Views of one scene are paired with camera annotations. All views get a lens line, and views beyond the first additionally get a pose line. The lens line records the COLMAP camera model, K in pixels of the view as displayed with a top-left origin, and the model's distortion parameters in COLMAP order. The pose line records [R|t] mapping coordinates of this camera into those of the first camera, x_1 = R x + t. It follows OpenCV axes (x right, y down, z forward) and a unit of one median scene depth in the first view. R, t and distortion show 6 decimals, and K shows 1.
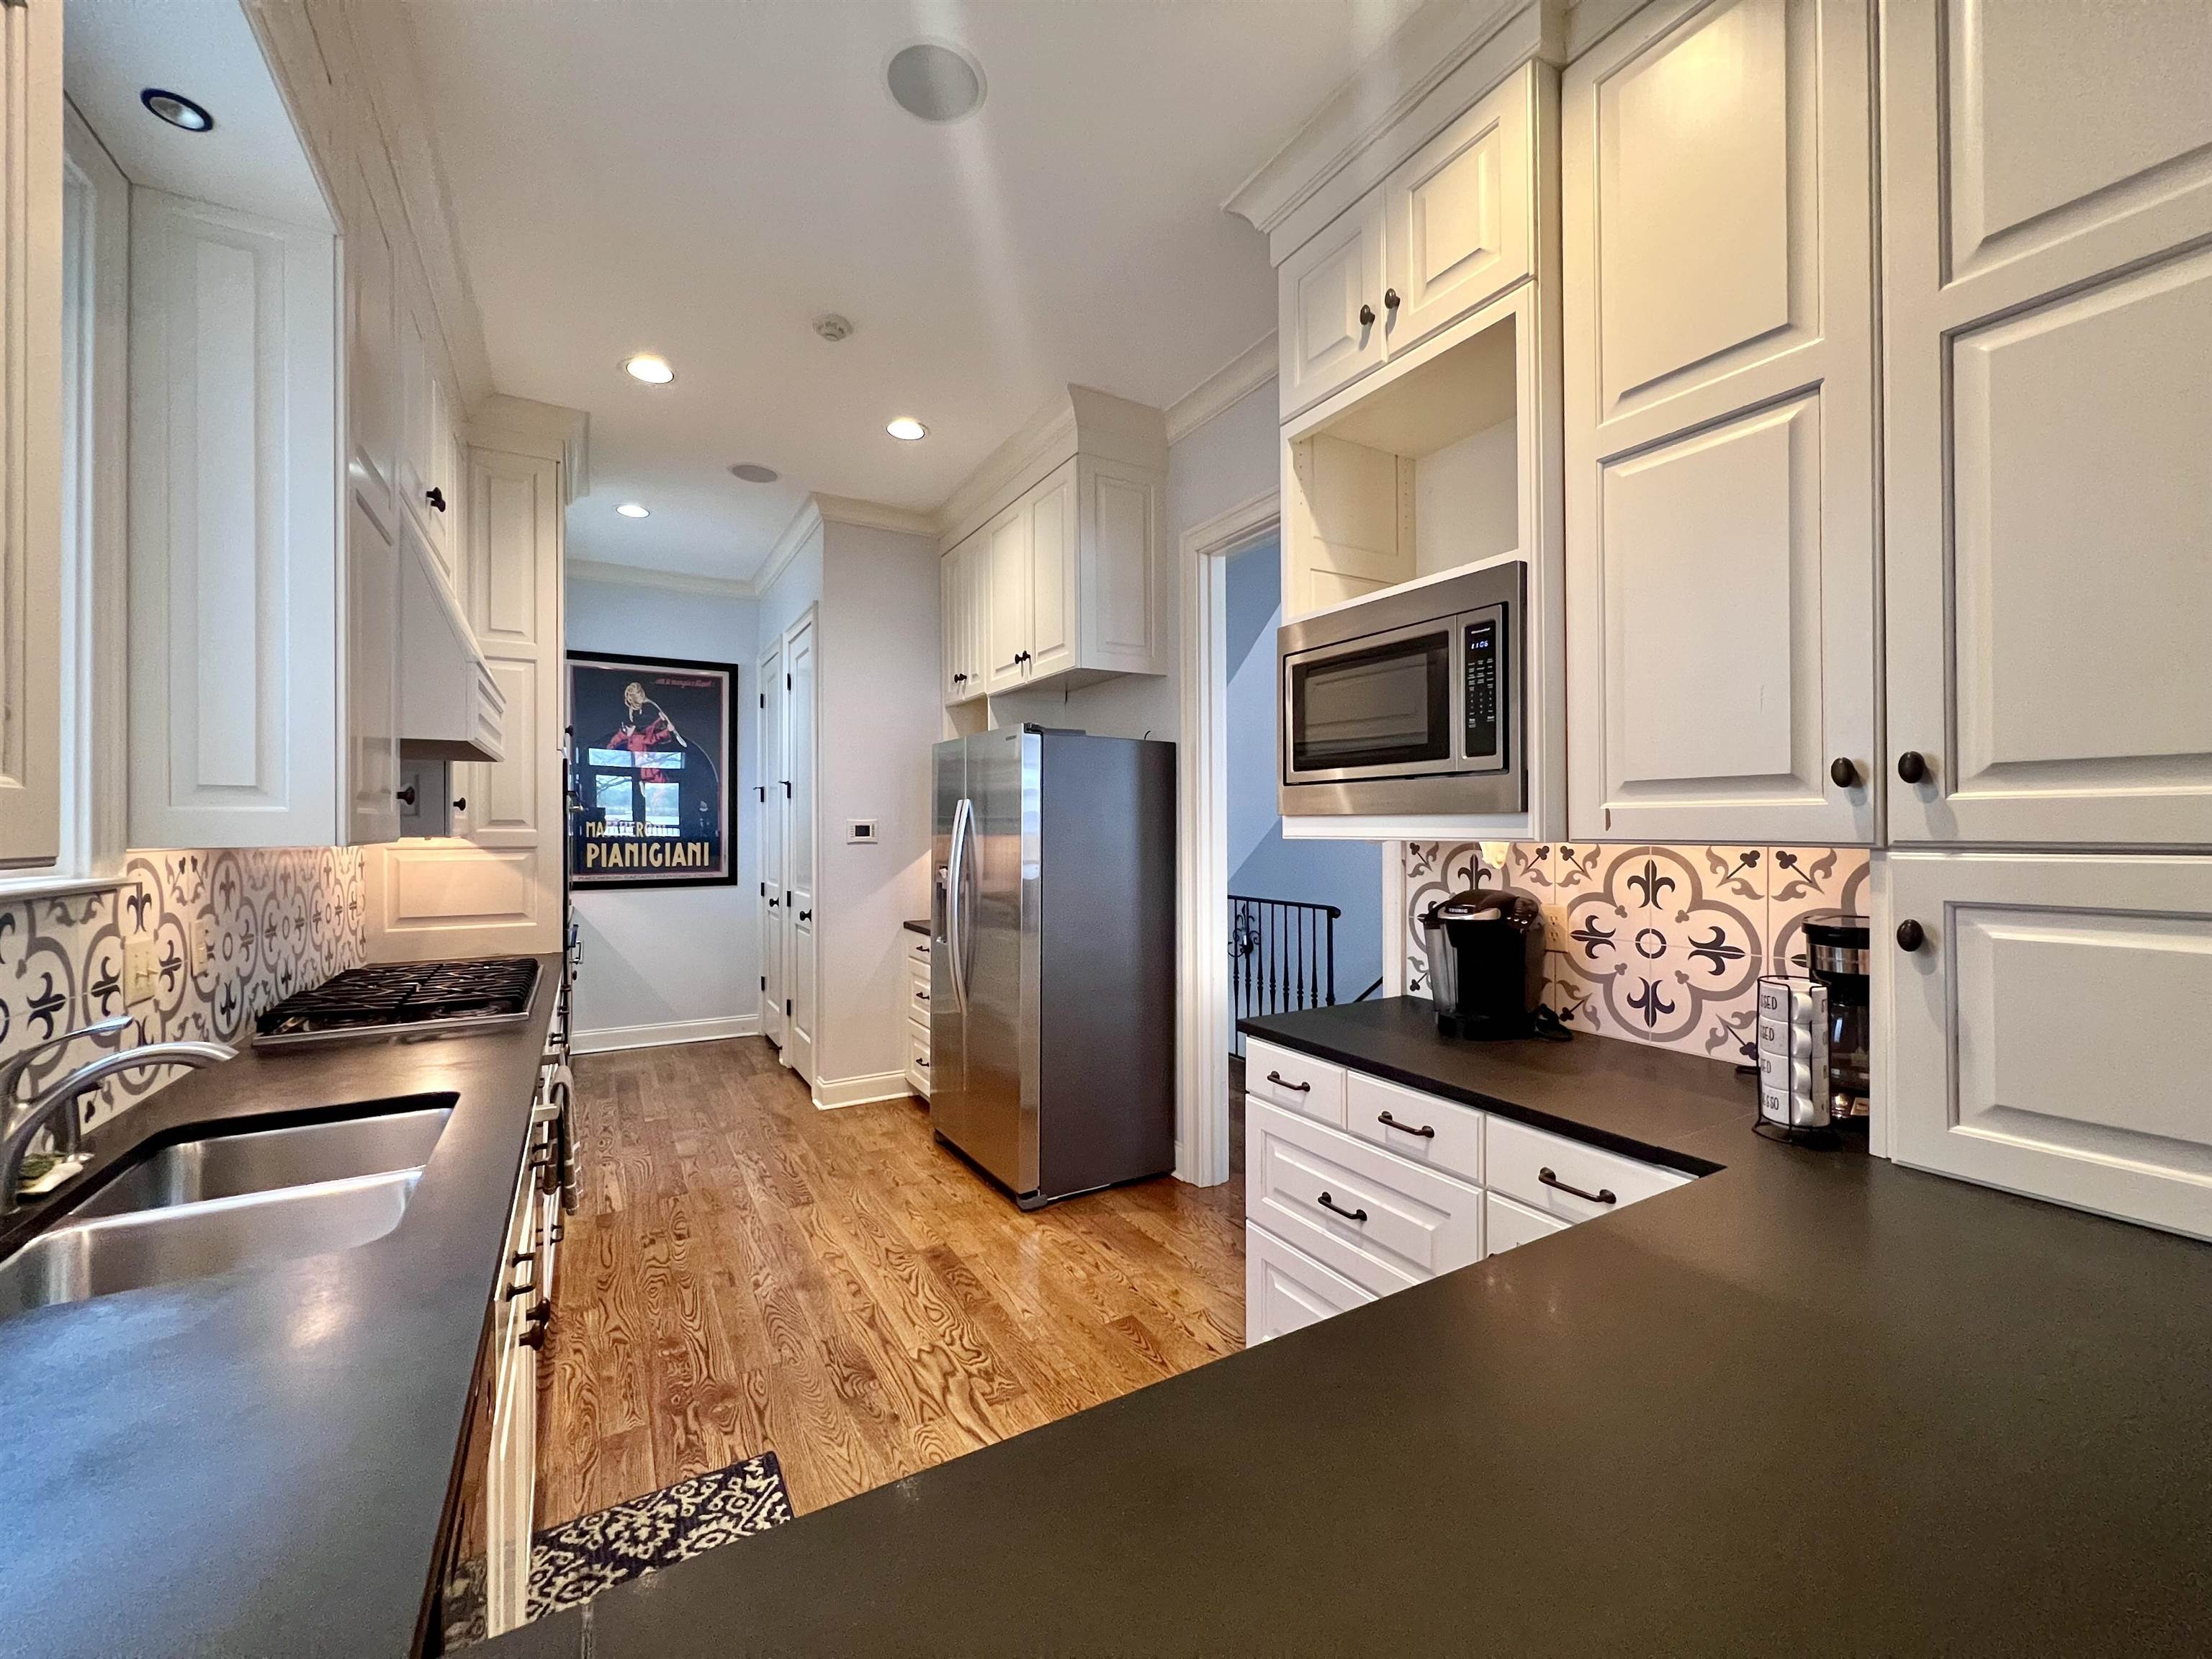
lens RADIAL K [[884.4, 0, 1099.0], [0, 884.4, 823.9], [0, 0, 1]] dist [-0.000966, 0.000069]
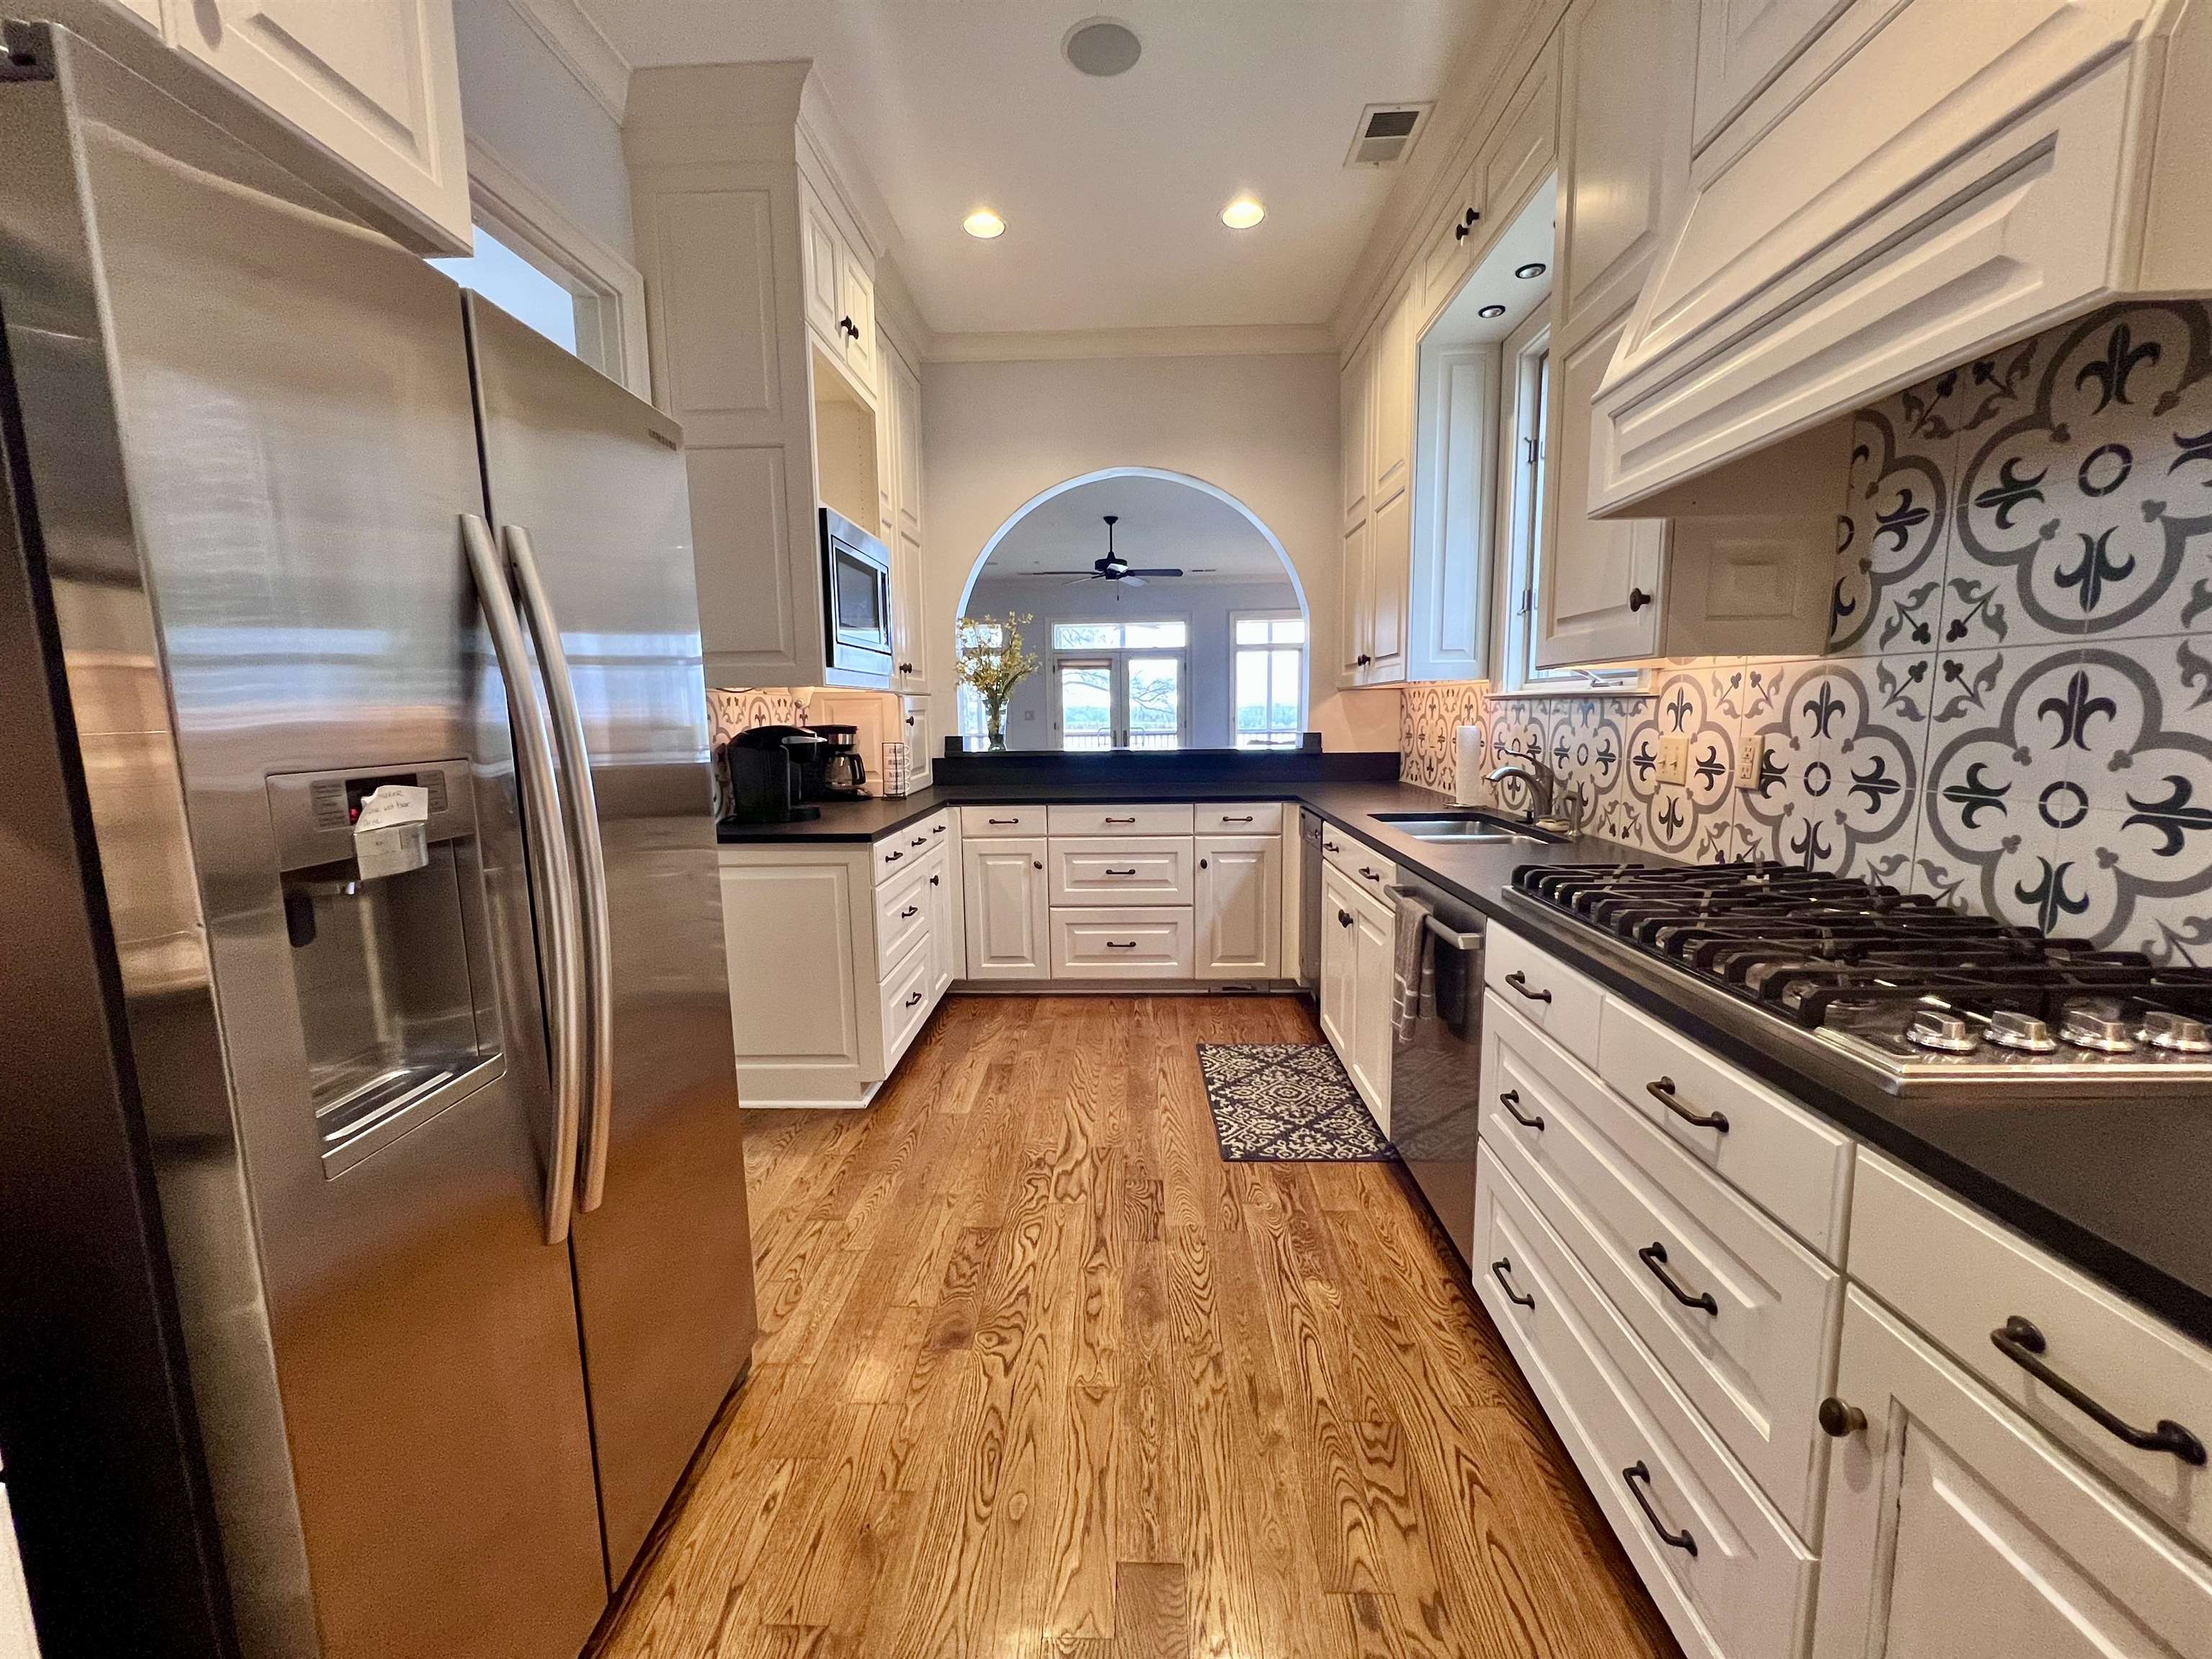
lens RADIAL K [[884.4, 0, 1102.7], [0, 884.4, 826.8], [0, 0, 1]] dist [-0.000966, 0.000069]
pose [[-0.846422, -0.056416, 0.529516, -0.982532], [0.014099, 0.991649, 0.128191, 0.076014], [-0.532327, 0.115970, -0.838558, 2.378438]]
